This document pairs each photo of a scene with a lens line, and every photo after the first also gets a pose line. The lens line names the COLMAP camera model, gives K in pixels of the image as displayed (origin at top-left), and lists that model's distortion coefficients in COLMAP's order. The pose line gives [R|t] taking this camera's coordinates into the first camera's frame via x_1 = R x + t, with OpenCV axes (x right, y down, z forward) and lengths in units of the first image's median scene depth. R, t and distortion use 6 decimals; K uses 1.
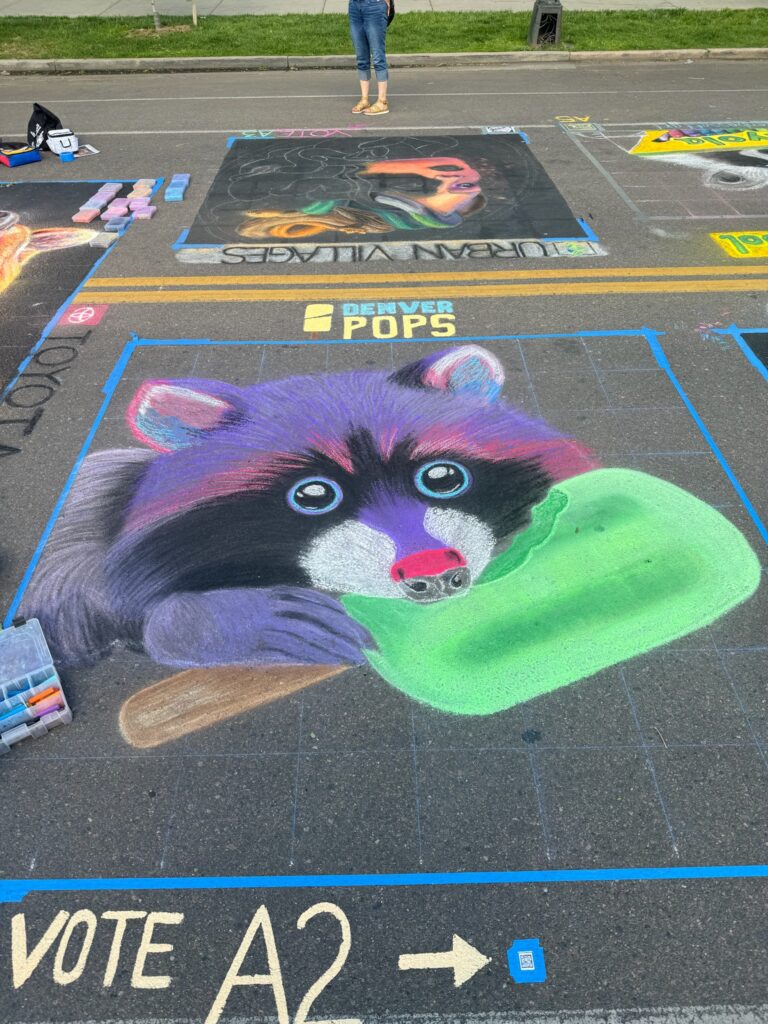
lens RADIAL K [[710.0, 0, 381.0], [0, 710.0, 518.6], [0, 0, 1]] dist [0.059691, -0.075291]
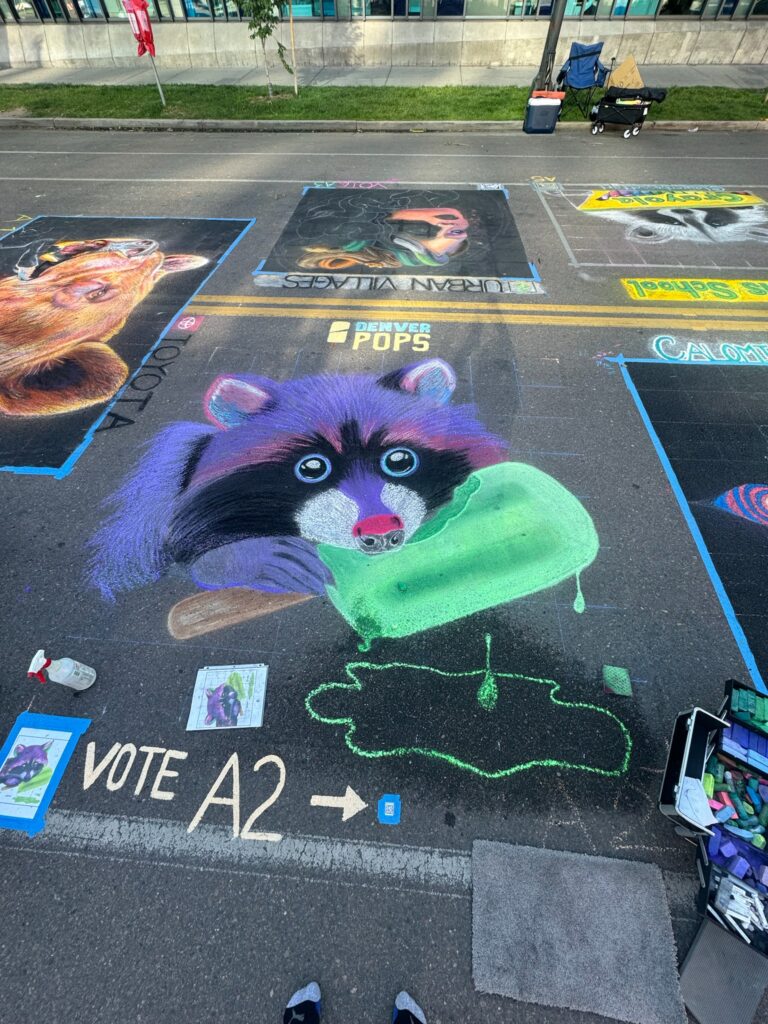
lens RADIAL K [[414.1, 0, 383.3], [0, 414.1, 505.9], [0, 0, 1]] dist [-0.002780, 0.000929]
pose [[0.995617, 0.074436, -0.056615, 0.087354], [-0.062720, 0.980514, 0.186170, -0.099761], [0.069369, -0.181803, 0.980885, 0.099067]]
